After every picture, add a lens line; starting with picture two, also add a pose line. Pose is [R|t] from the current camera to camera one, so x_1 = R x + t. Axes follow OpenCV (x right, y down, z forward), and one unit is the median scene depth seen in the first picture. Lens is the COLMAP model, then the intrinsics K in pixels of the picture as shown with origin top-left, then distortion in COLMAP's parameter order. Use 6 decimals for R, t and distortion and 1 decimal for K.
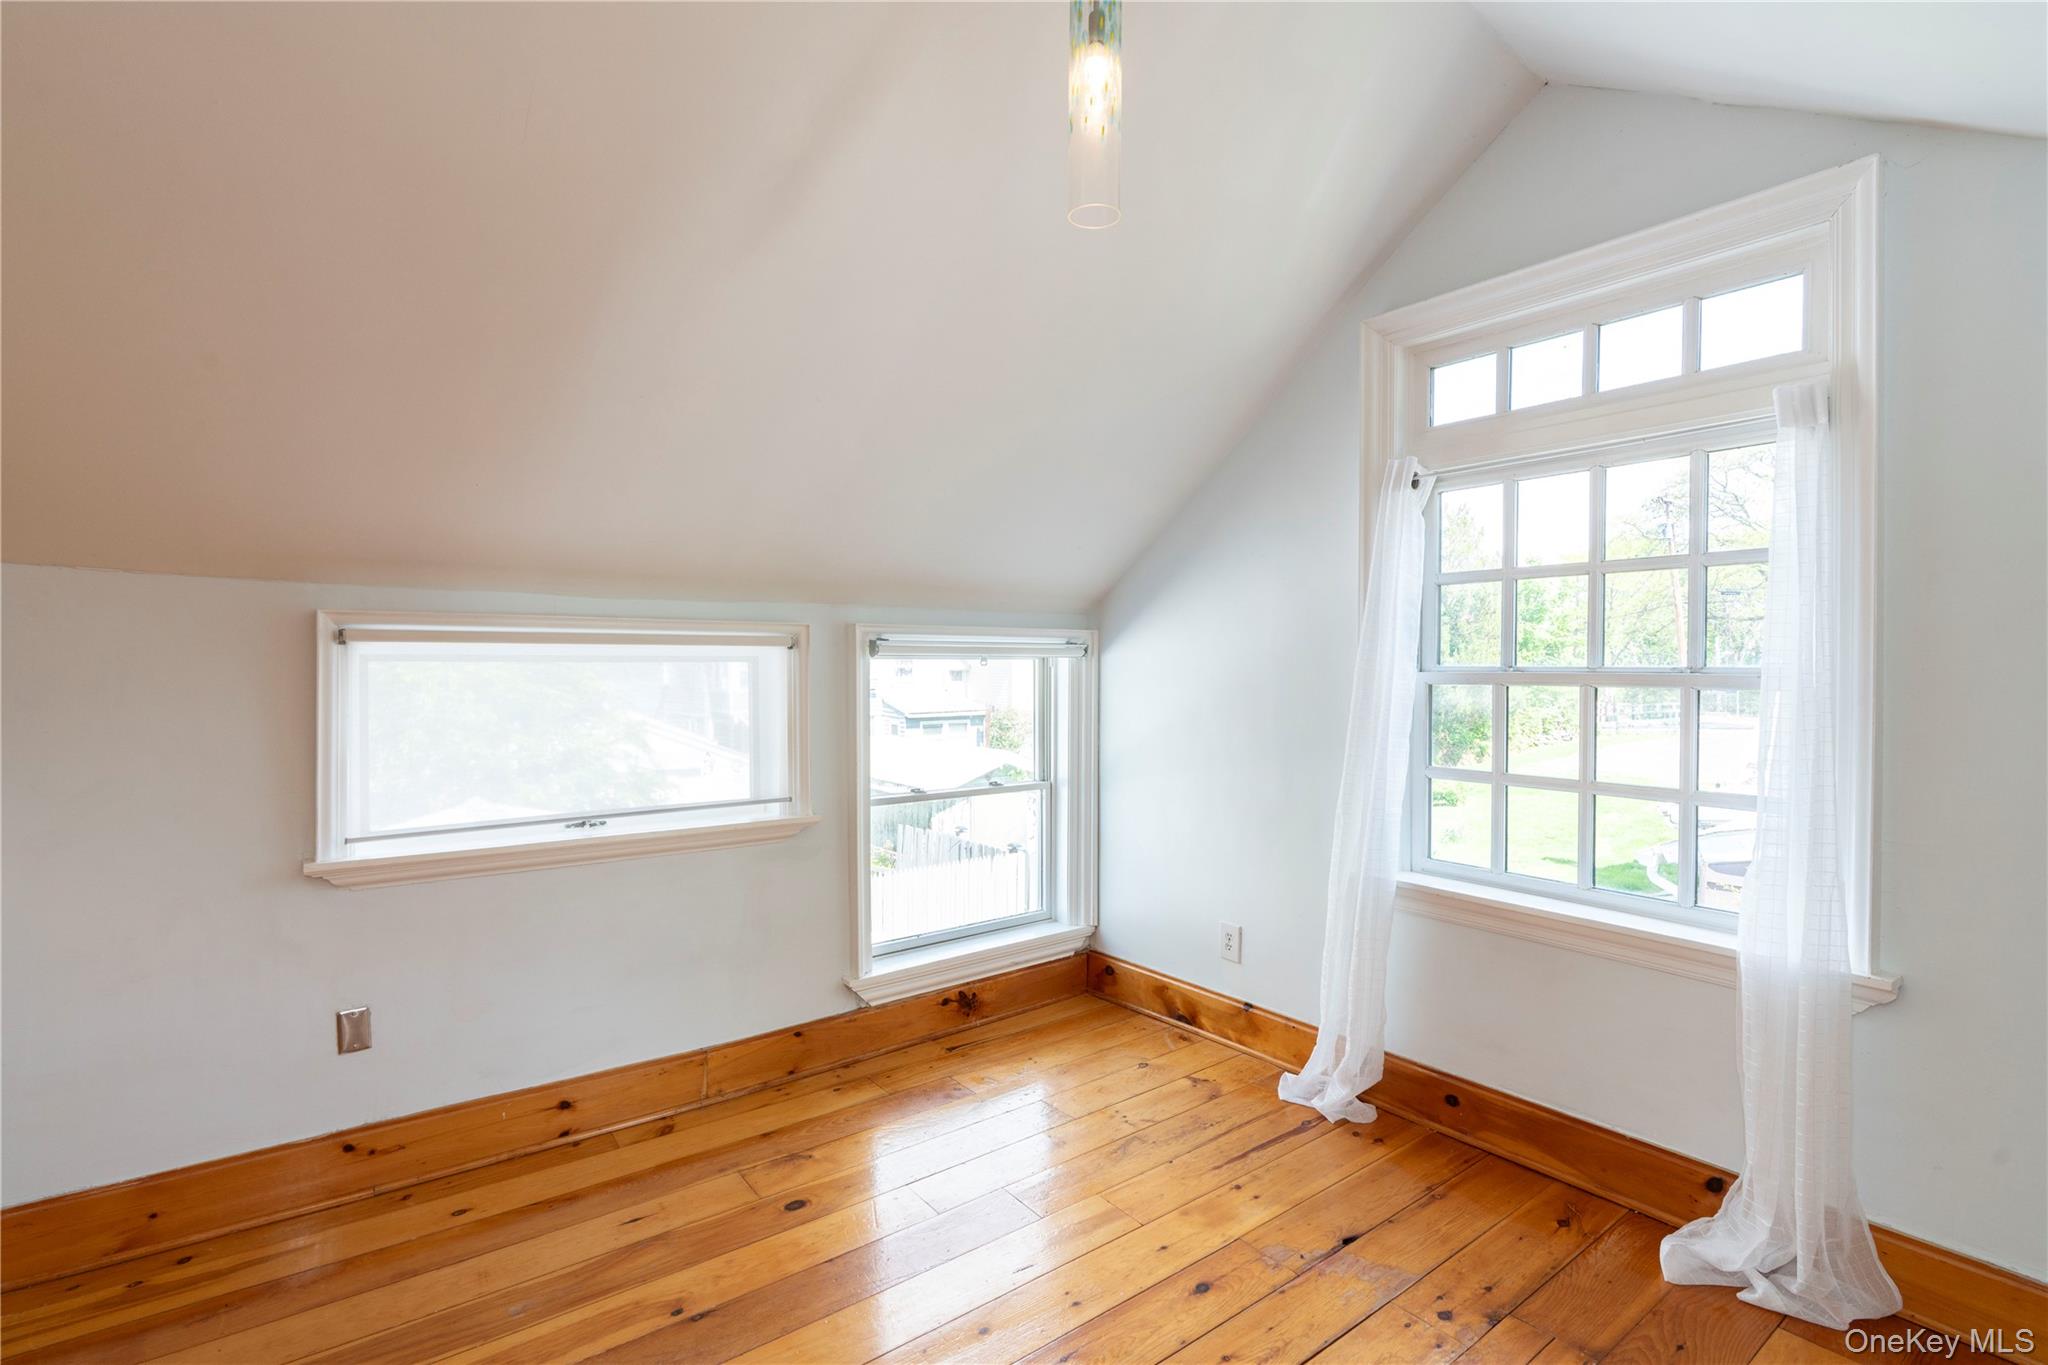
lens RADIAL K [[928.9, 0, 1024.0], [0, 928.9, 682.5], [0, 0, 1]] dist [-0.002069, 0.000849]
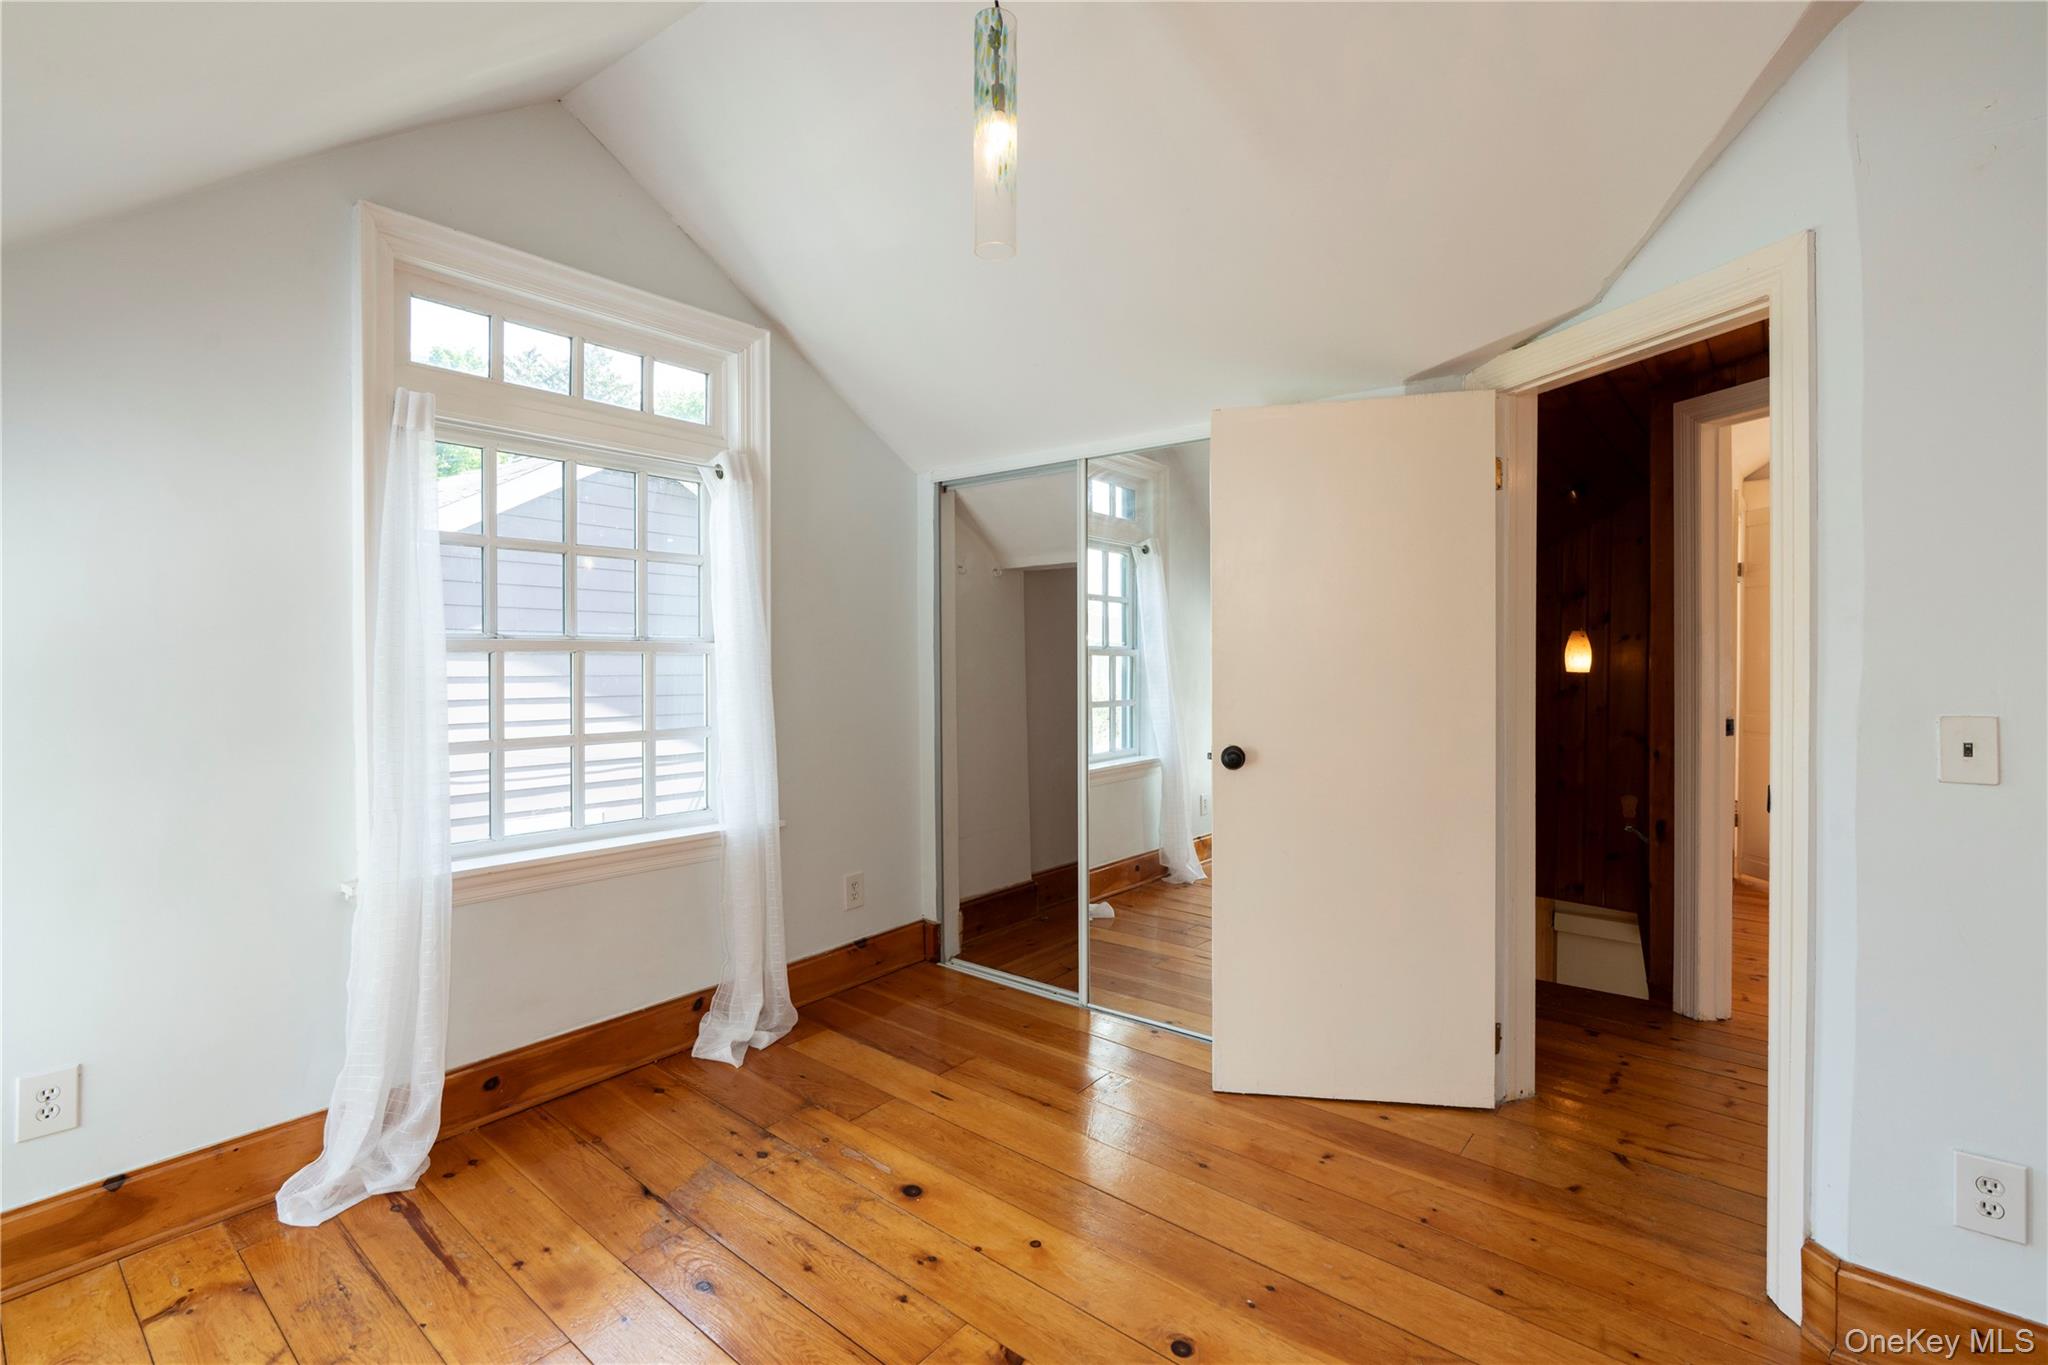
lens RADIAL K [[943.2, 0, 1033.8], [0, 943.2, 674.8], [0, 0, 1]] dist [0.002359, 0.001027]
pose [[-0.236116, -0.025618, 0.971387, -0.549769], [0.012561, 0.999488, 0.029412, 0.003723], [-0.971644, 0.019146, -0.235673, 0.605619]]
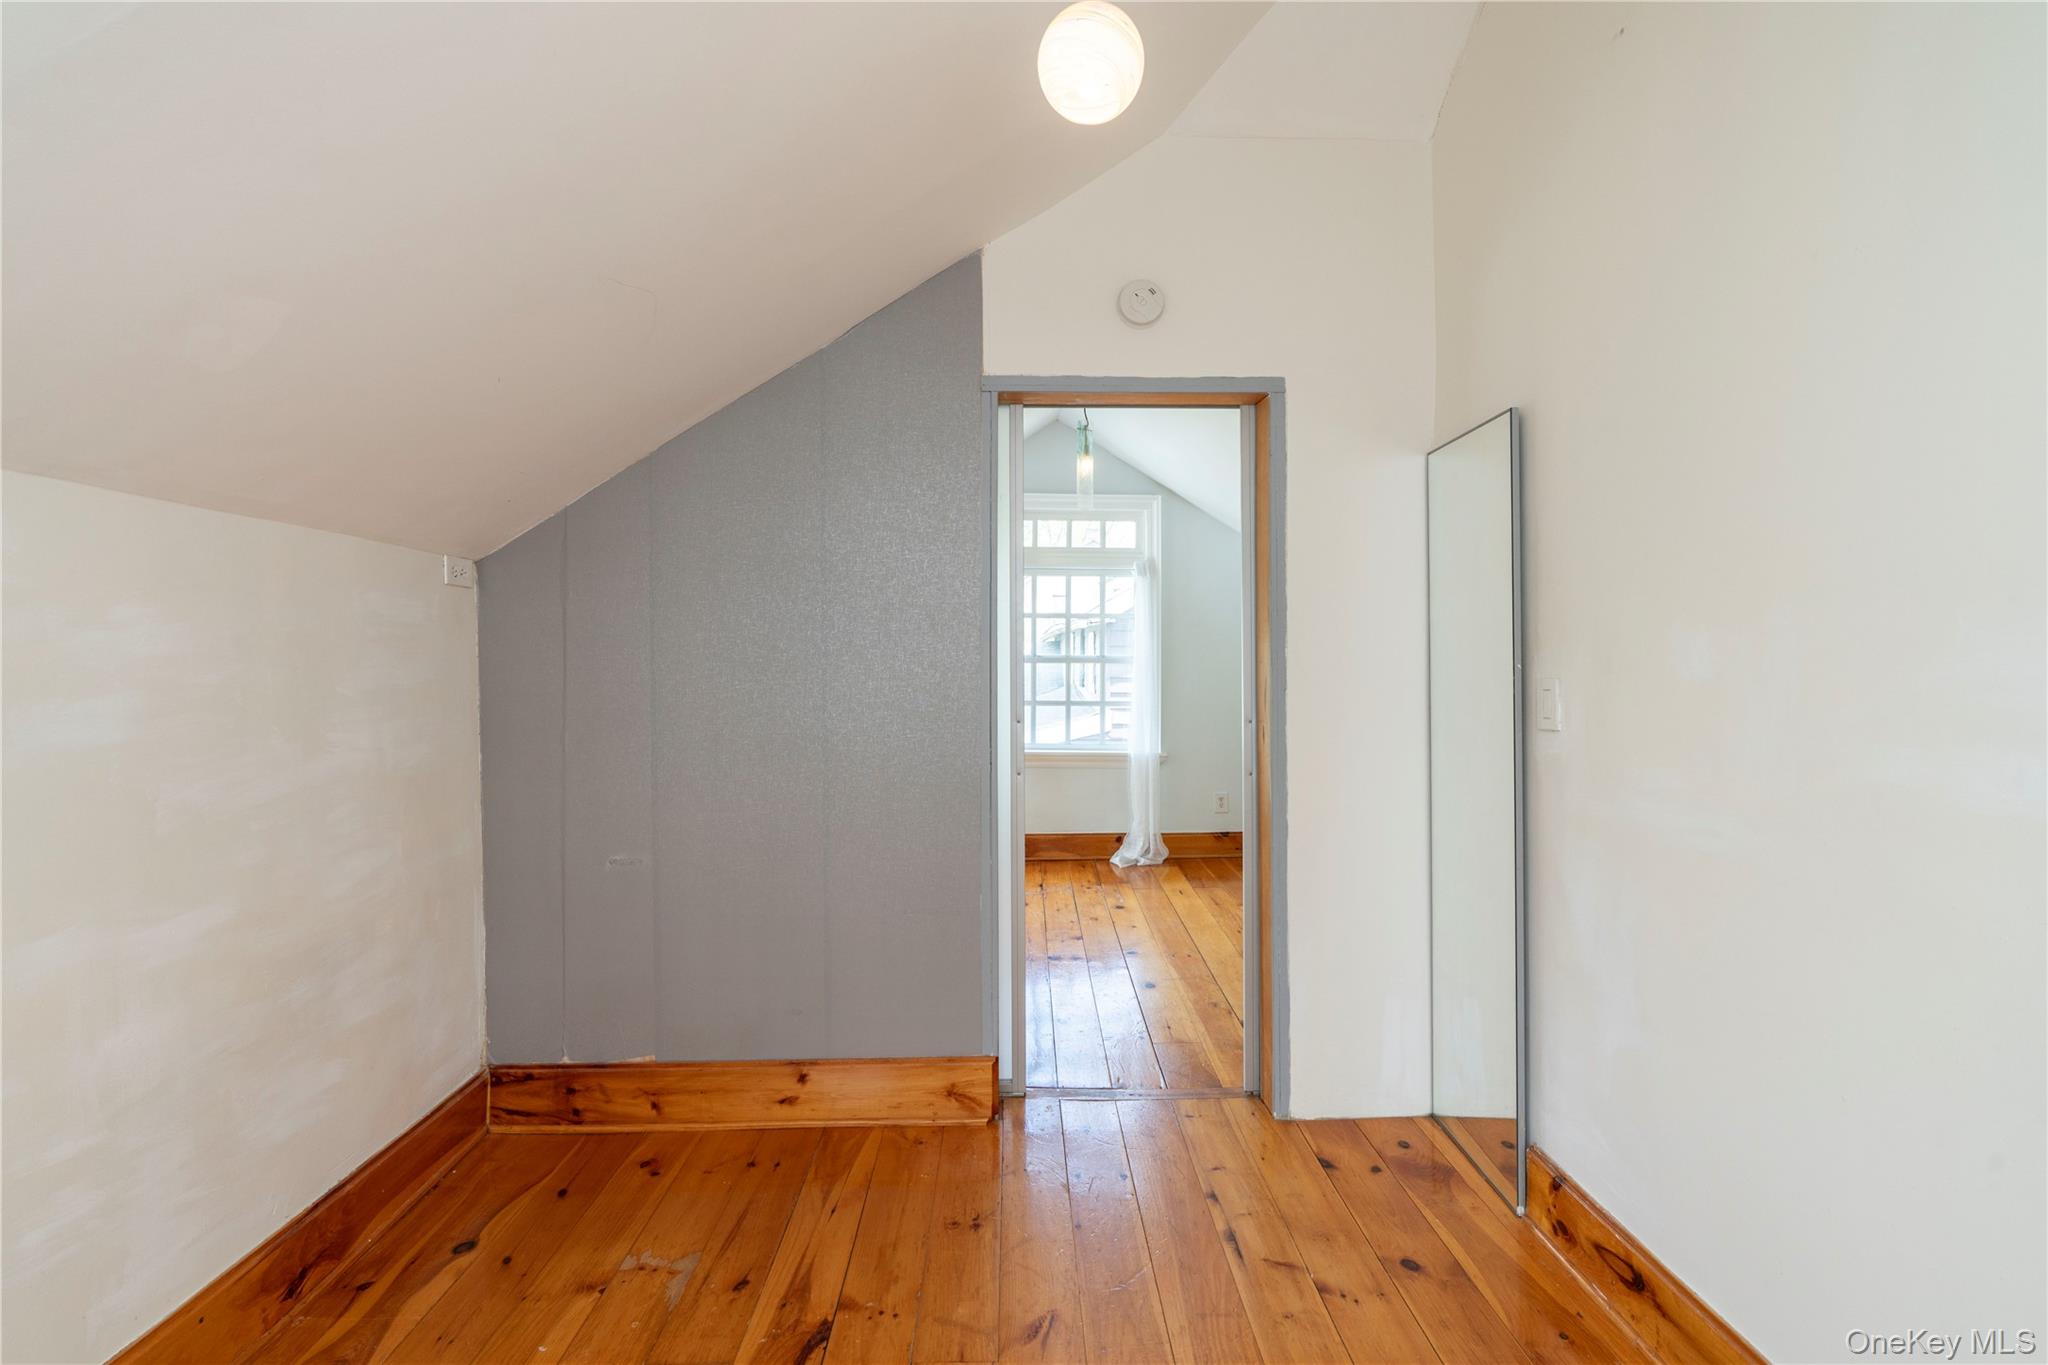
lens RADIAL K [[910.0, 0, 1042.5], [0, 910.0, 678.6], [0, 0, 1]] dist [-0.002614, 0.000110]
pose [[0.578896, 0.017869, 0.815206, -1.191920], [0.008287, 0.999579, -0.027795, 0.094379], [-0.815359, 0.022846, 0.578504, -0.300988]]
